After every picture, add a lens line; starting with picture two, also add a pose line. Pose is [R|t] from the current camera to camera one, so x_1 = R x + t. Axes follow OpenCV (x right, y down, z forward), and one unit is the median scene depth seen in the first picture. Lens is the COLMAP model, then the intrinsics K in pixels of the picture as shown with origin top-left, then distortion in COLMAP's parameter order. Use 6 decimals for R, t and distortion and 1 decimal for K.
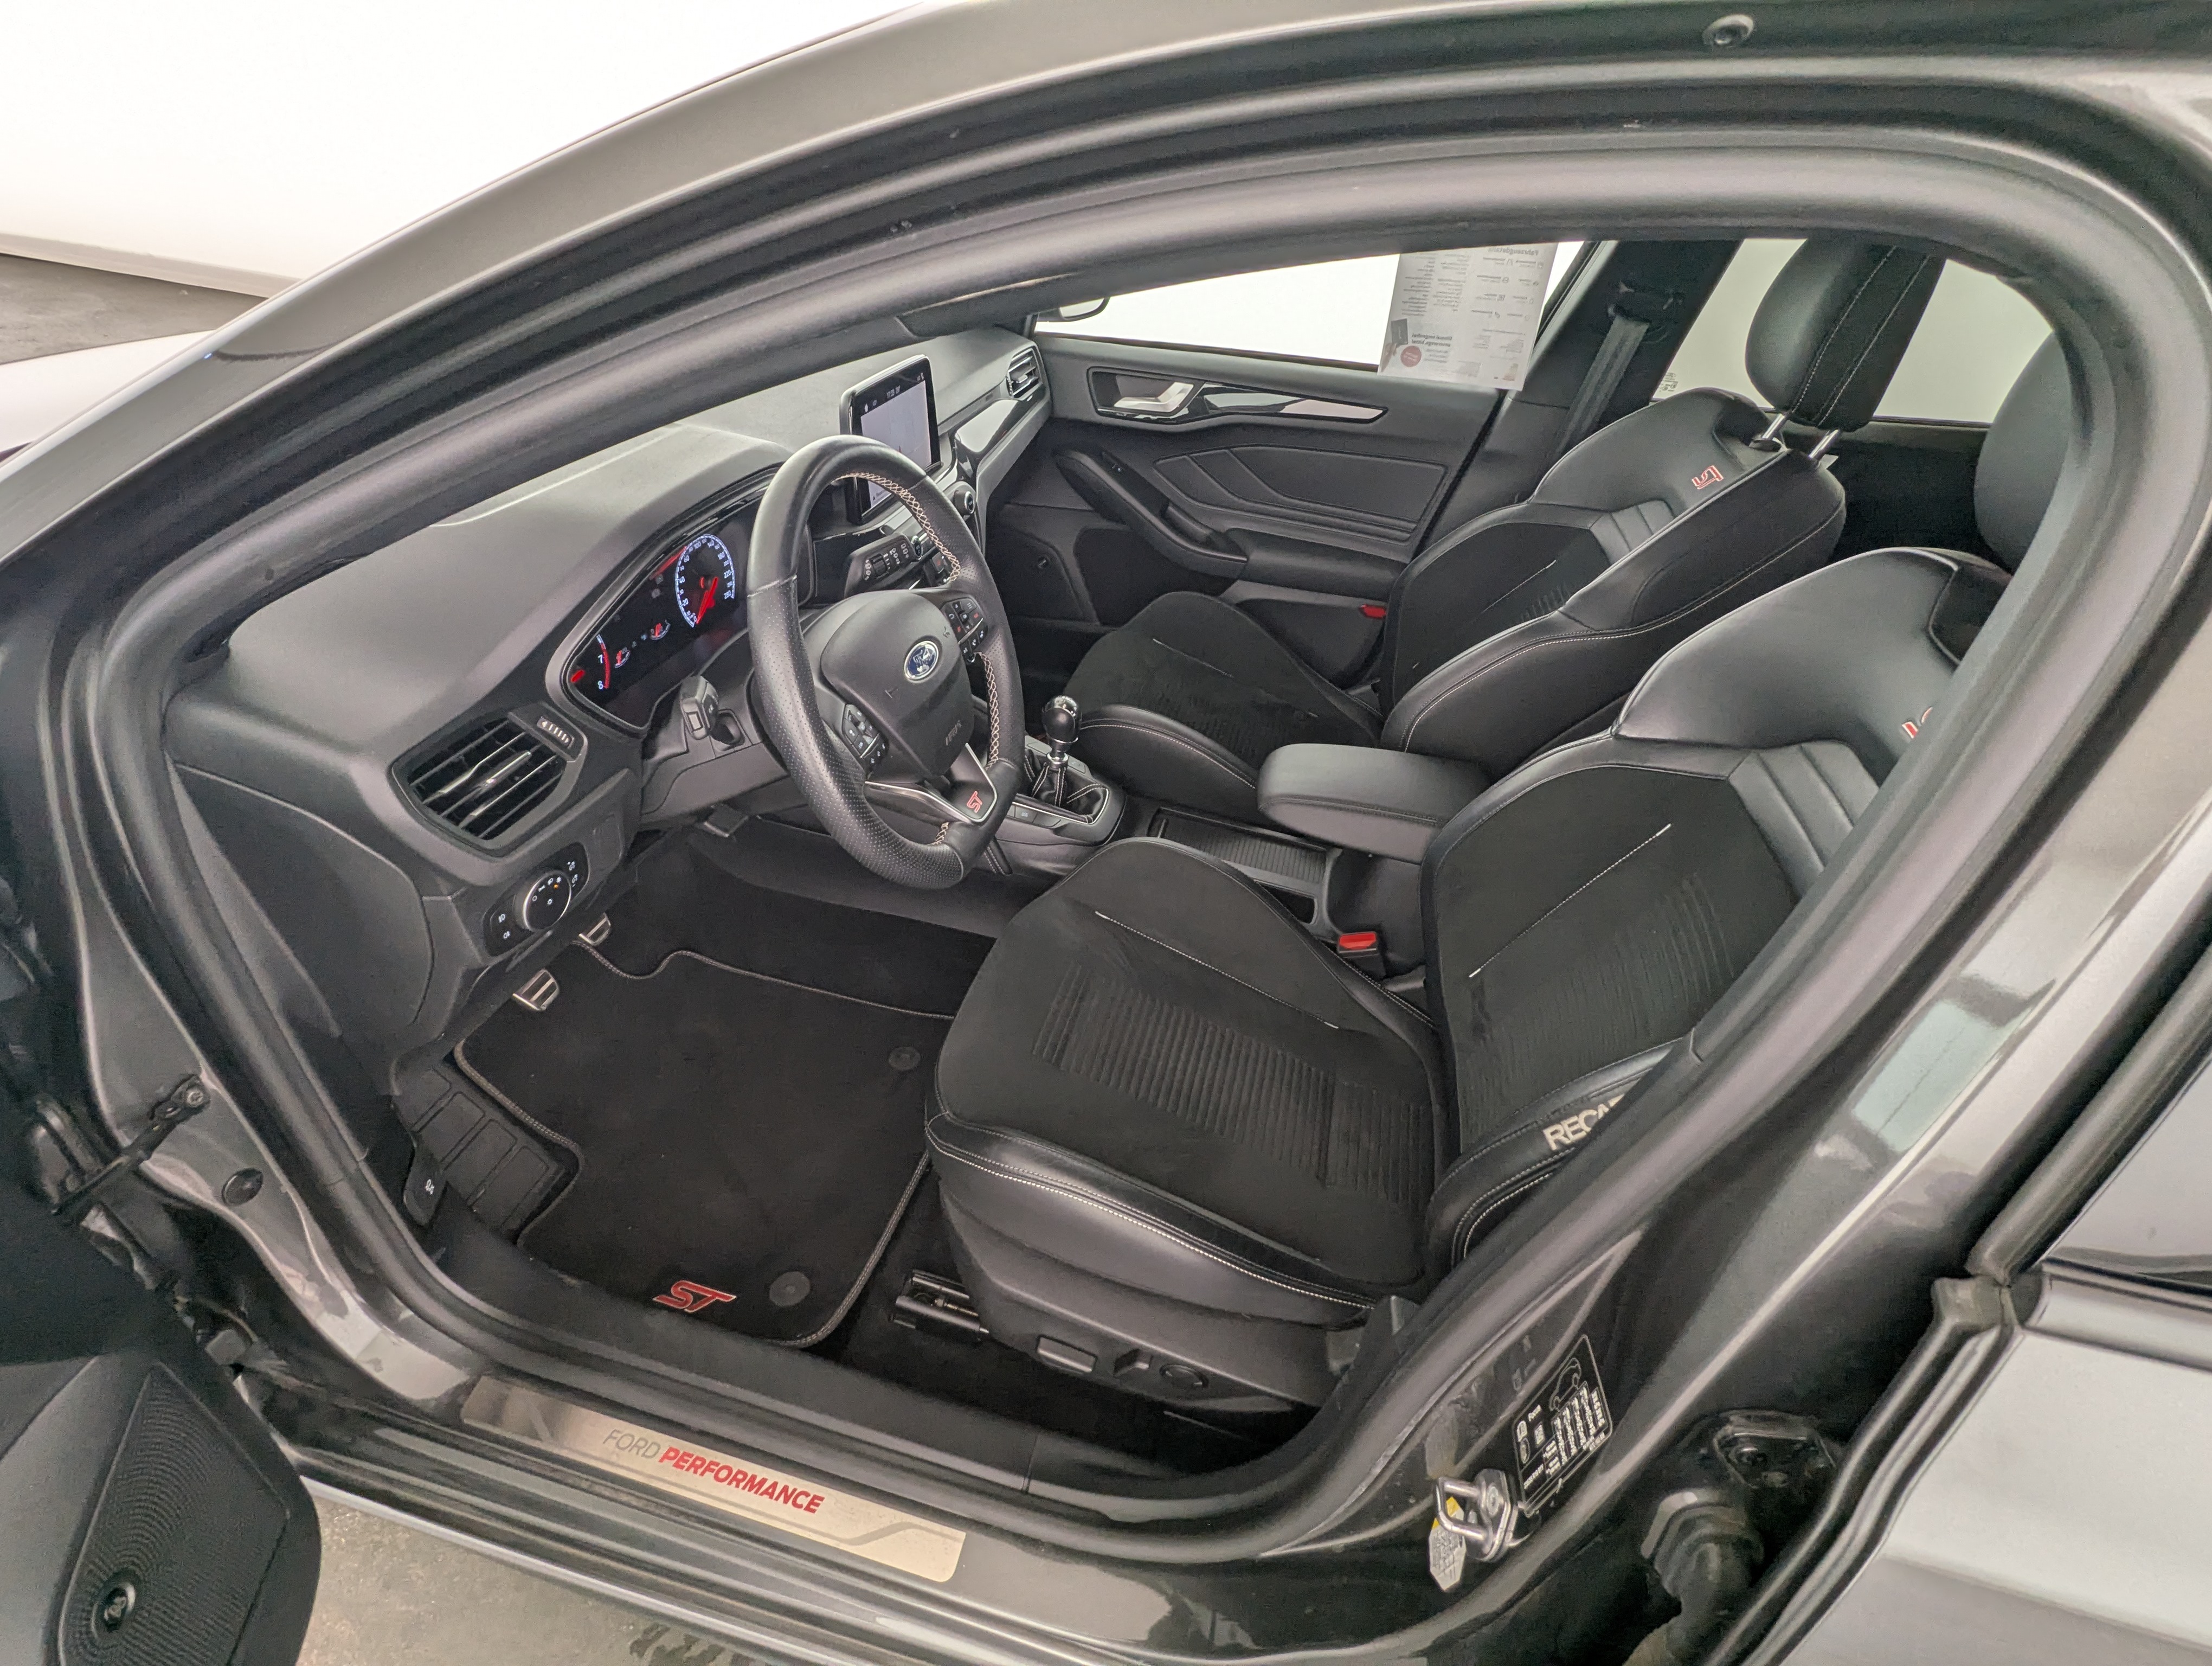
lens RADIAL K [[1024.1, 0, 1108.3], [0, 1024.1, 827.2], [0, 0, 1]] dist [-0.001829, -0.000692]
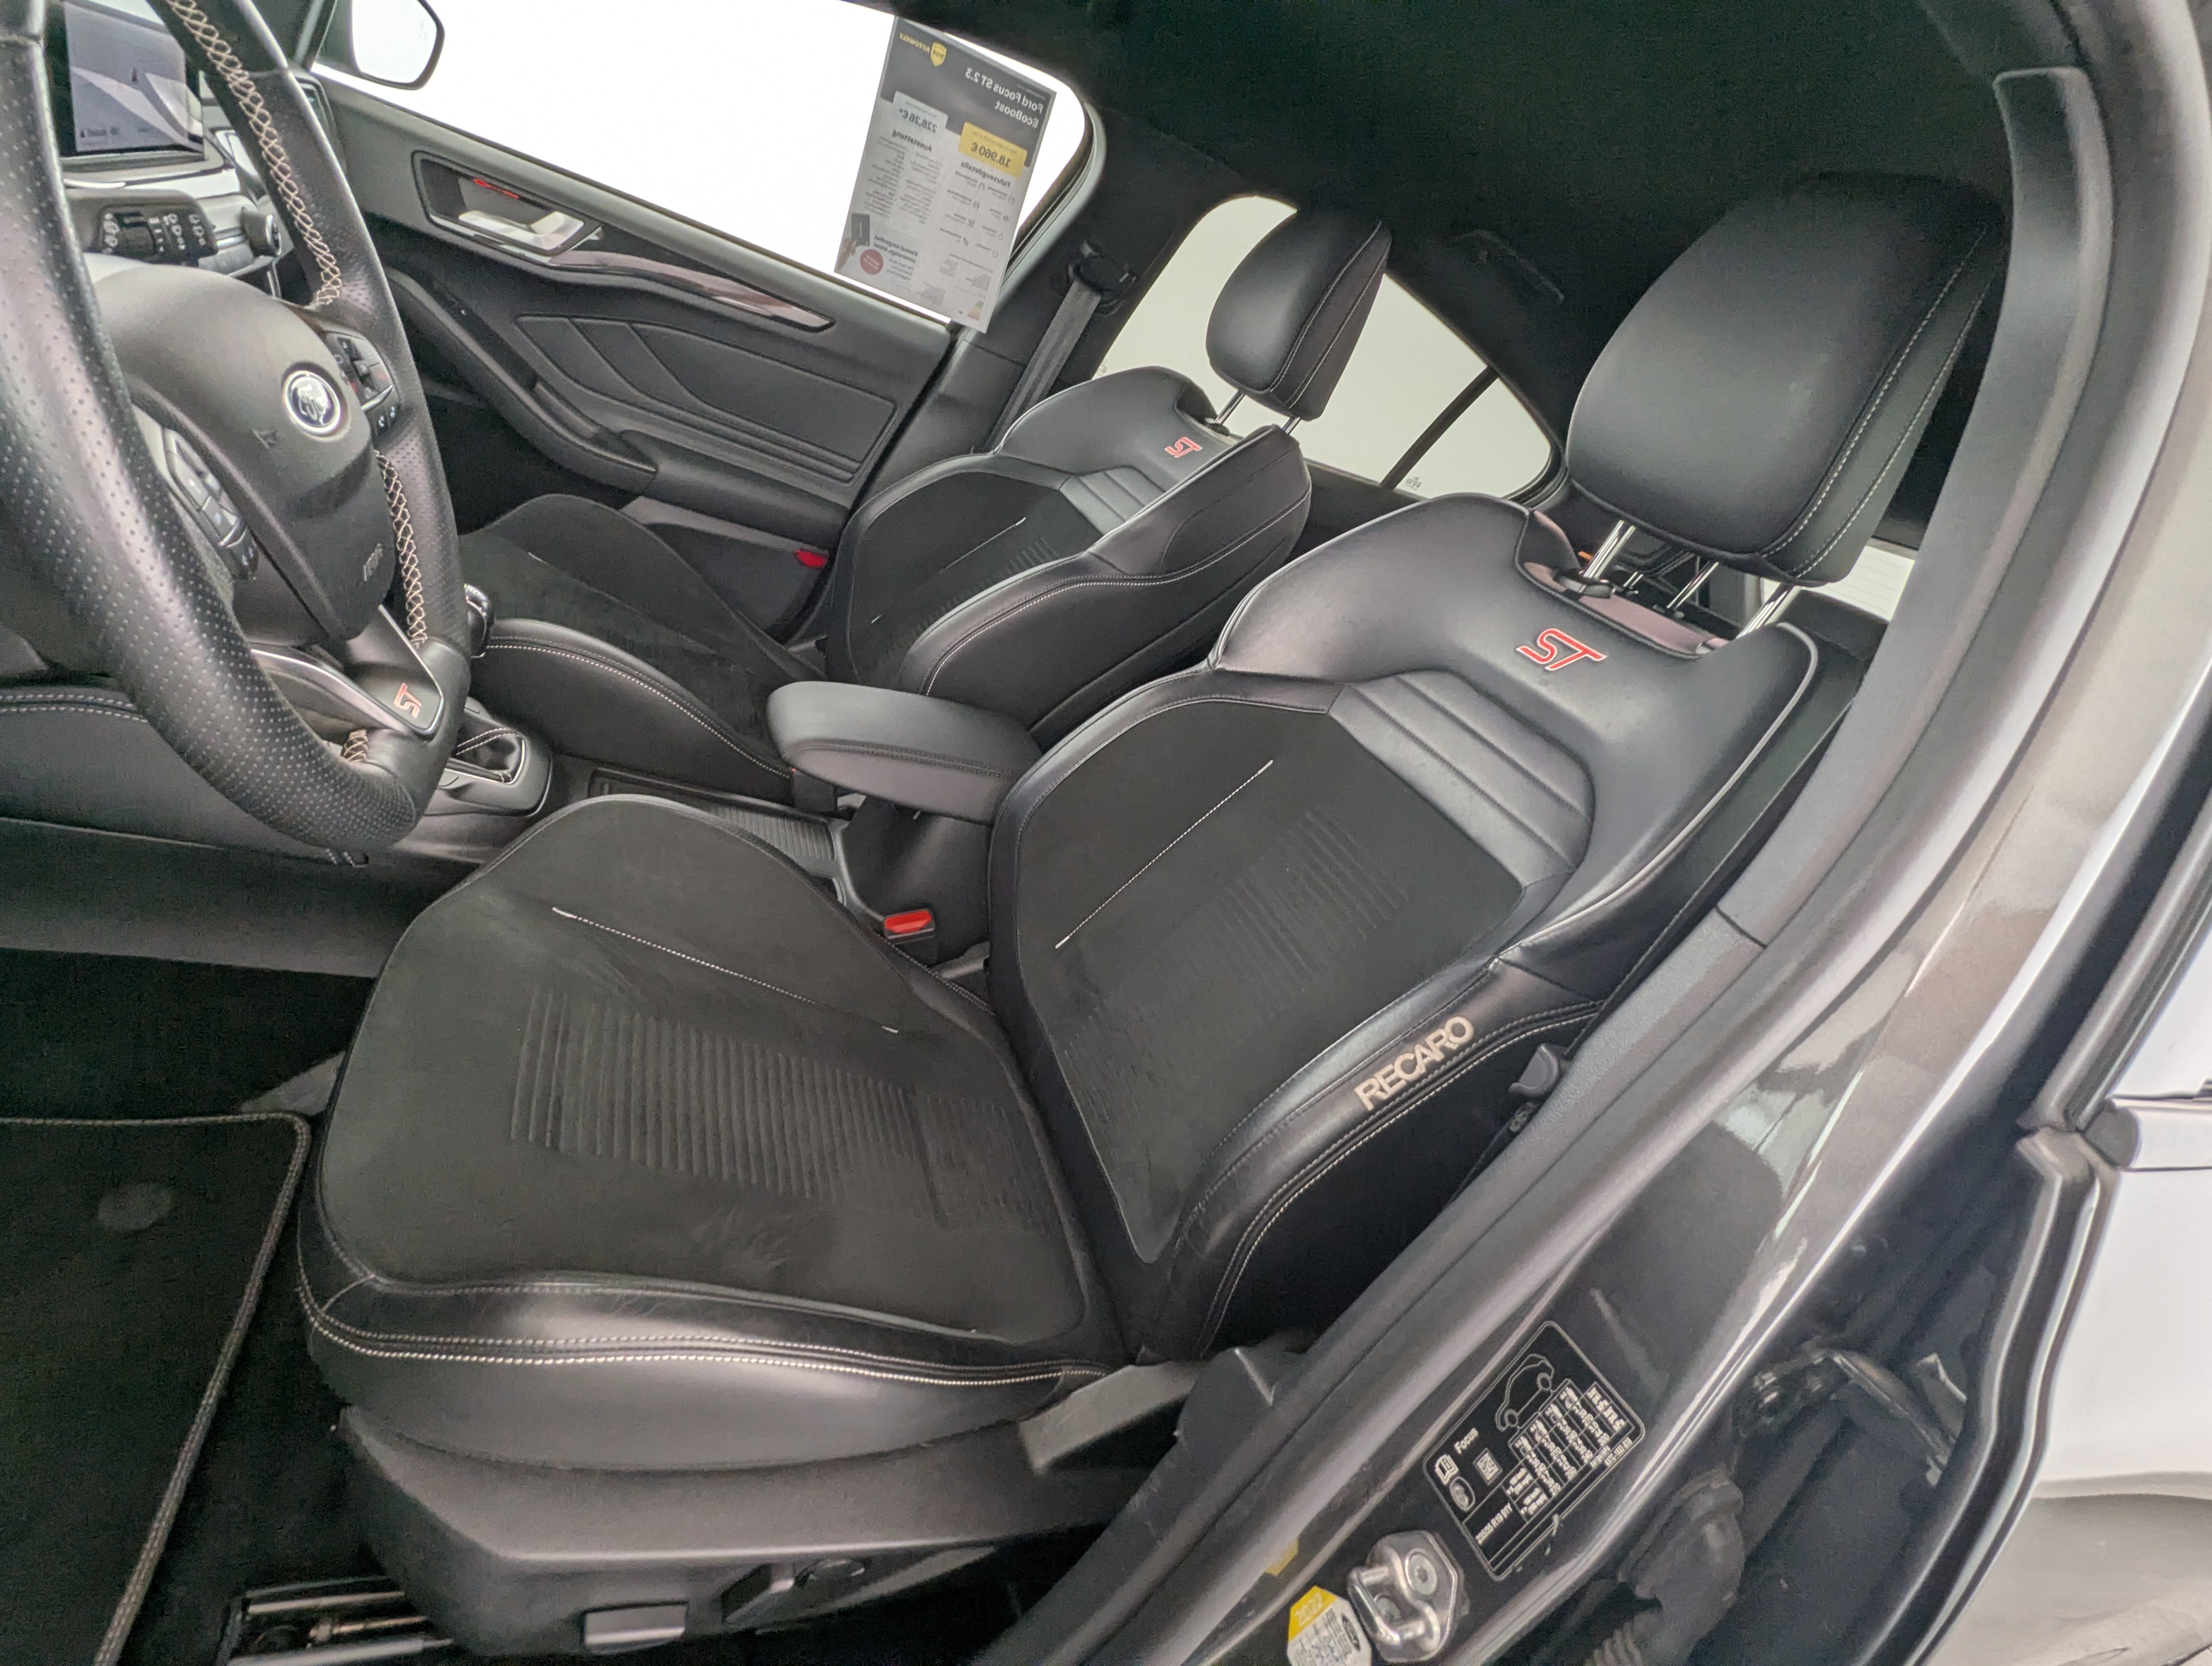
lens RADIAL K [[1054.3, 0, 1139.1], [0, 1054.3, 819.1], [0, 0, 1]] dist [-0.000089, -0.000029]
pose [[0.793233, -0.024475, 0.608426, -0.120707], [0.034093, 0.999410, -0.004245, 0.040704], [-0.607963, 0.024110, 0.793599, 0.226458]]
